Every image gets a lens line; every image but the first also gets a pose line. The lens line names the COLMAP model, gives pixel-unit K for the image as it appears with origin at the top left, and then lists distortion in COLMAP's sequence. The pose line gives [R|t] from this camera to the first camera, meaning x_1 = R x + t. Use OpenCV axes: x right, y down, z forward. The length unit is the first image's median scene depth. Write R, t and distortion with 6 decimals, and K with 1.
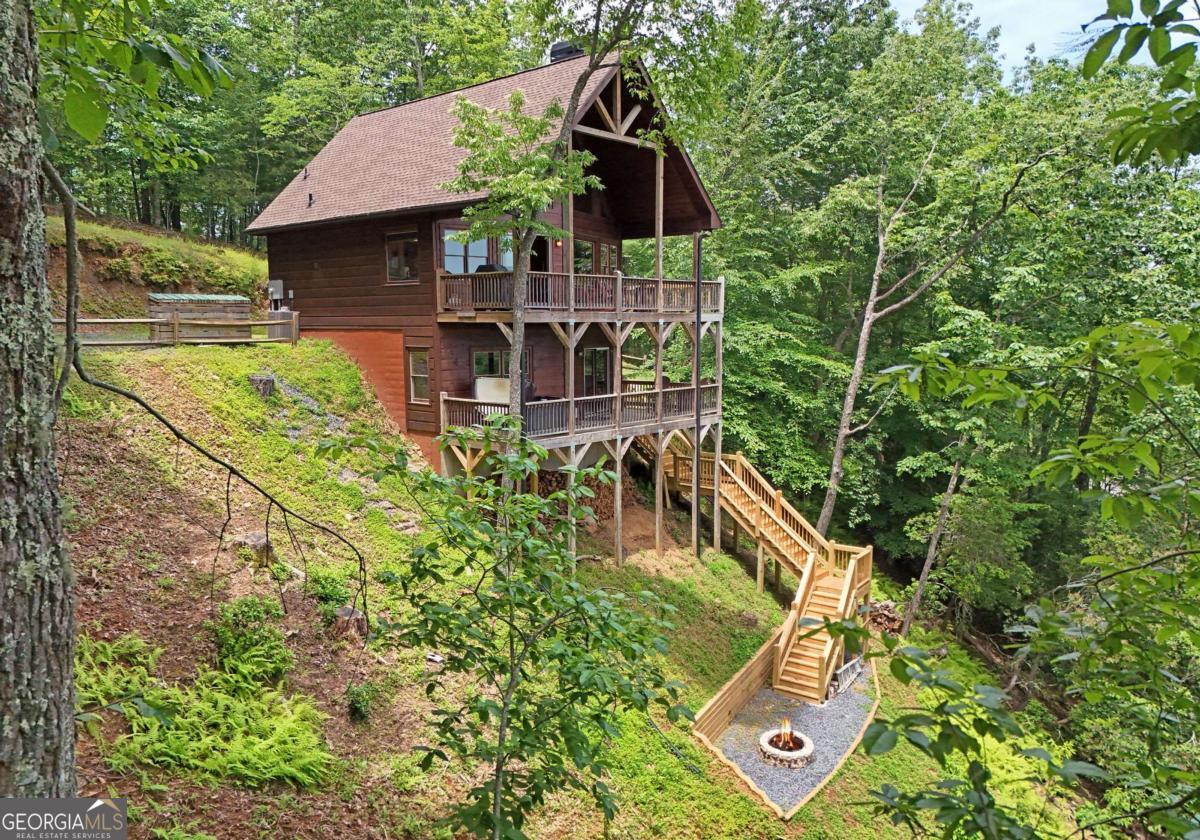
lens RADIAL K [[890.0, 0, 596.6], [0, 890.0, 409.7], [0, 0, 1]] dist [0.089821, -0.076957]
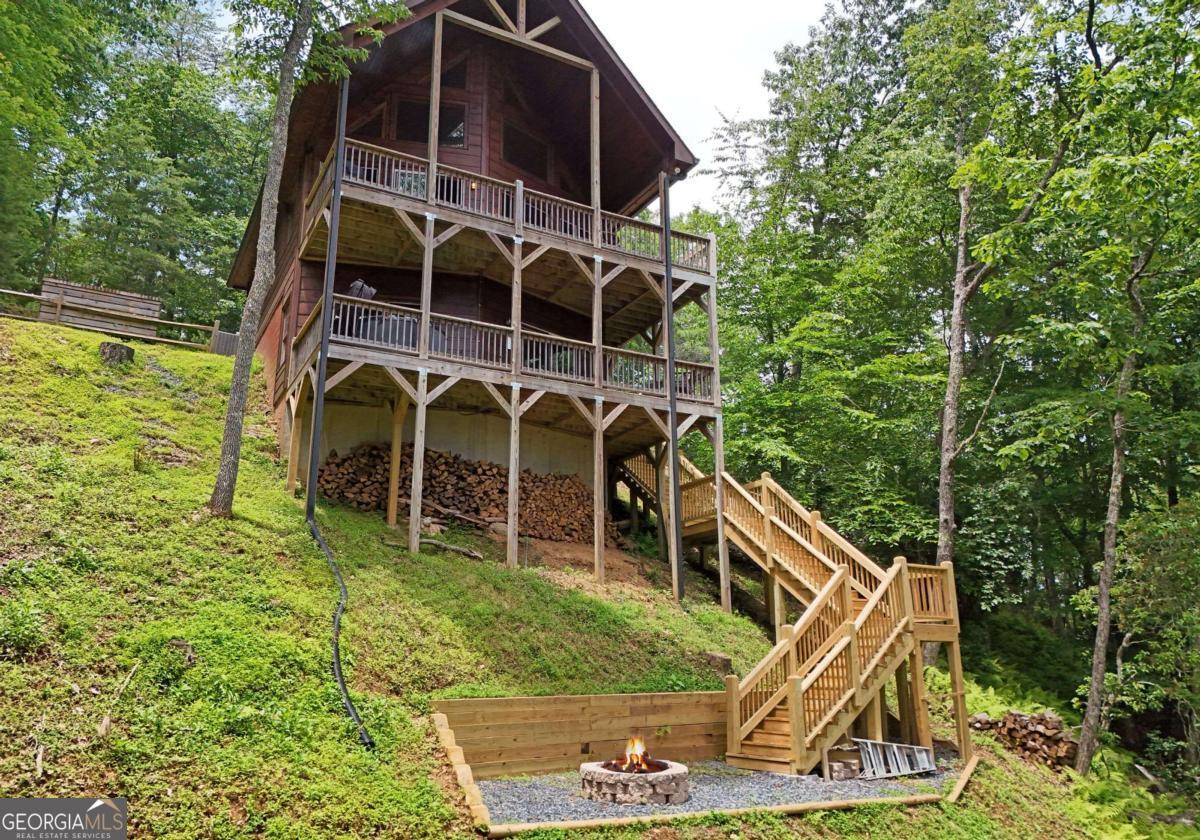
lens RADIAL K [[869.8, 0, 605.5], [0, 869.8, 419.3], [0, 0, 1]] dist [0.117378, -0.161856]
pose [[0.944893, -0.095866, -0.313029, 0.270100], [-0.026747, 0.930363, -0.365663, 0.271039], [0.326285, 0.353885, 0.876529, 0.363470]]
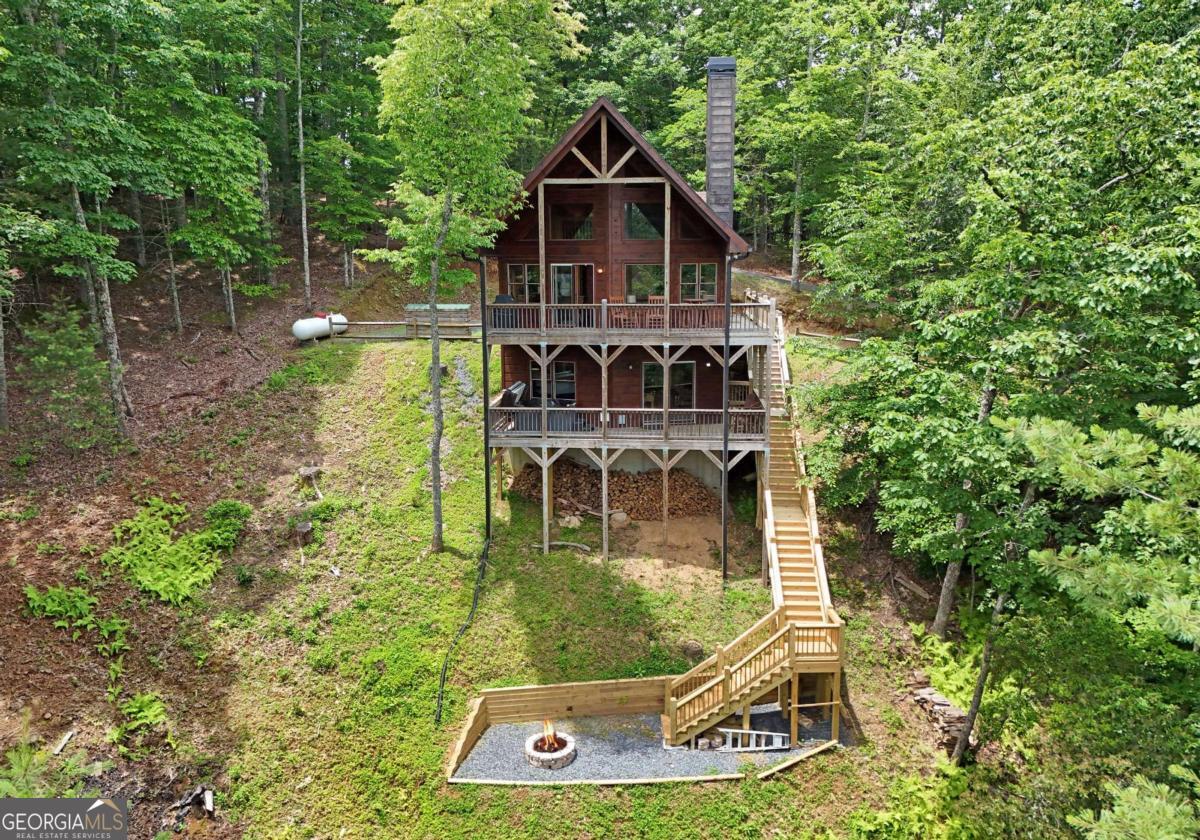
lens RADIAL K [[936.8, 0, 604.0], [0, 936.8, 401.9], [0, 0, 1]] dist [0.129603, -0.182651]
pose [[0.607138, 0.124608, -0.784765, 0.817420], [-0.079403, 0.992198, 0.096115, -0.120867], [0.790619, 0.003957, 0.612295, 0.243610]]
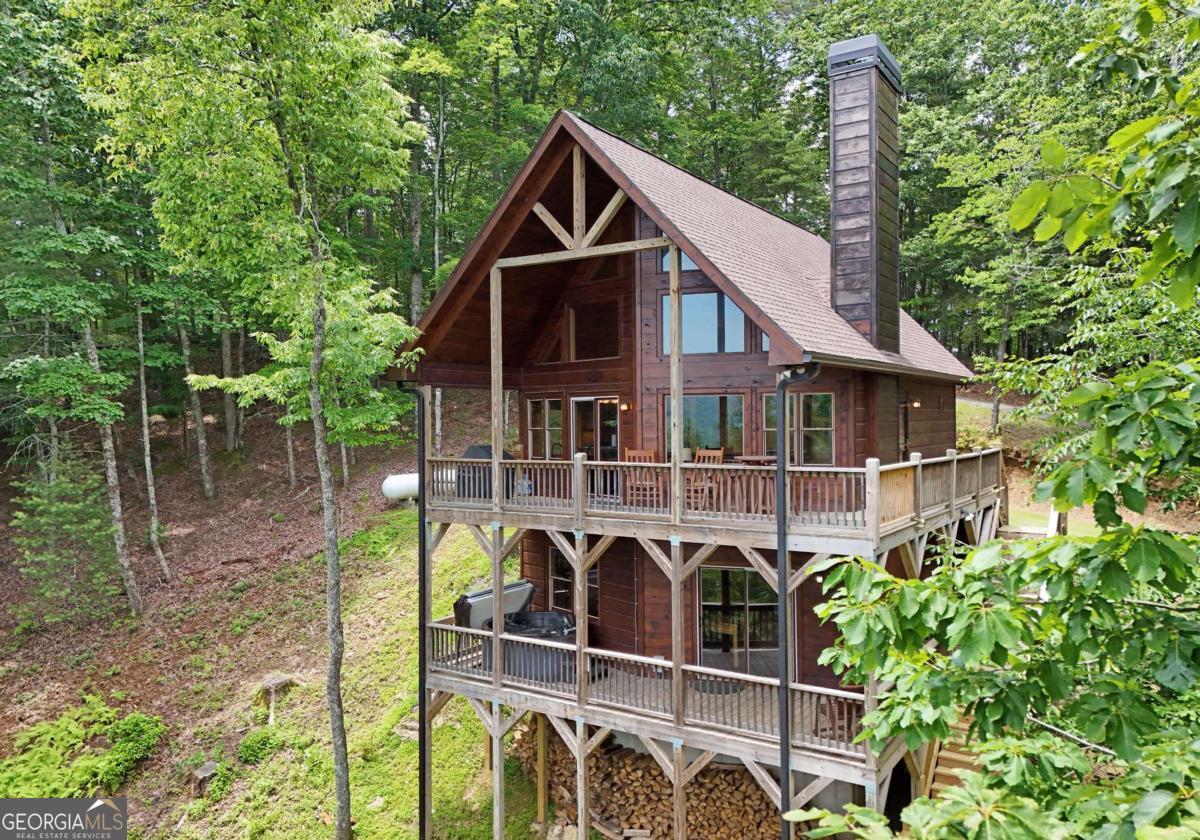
lens RADIAL K [[869.8, 0, 605.5], [0, 869.8, 419.3], [0, 0, 1]] dist [0.117378, -0.161856]
pose [[0.164669, 0.004096, -0.986340, 0.548558], [-0.094563, 0.995451, -0.011654, -0.149218], [0.981805, 0.095191, 0.164308, 0.780848]]
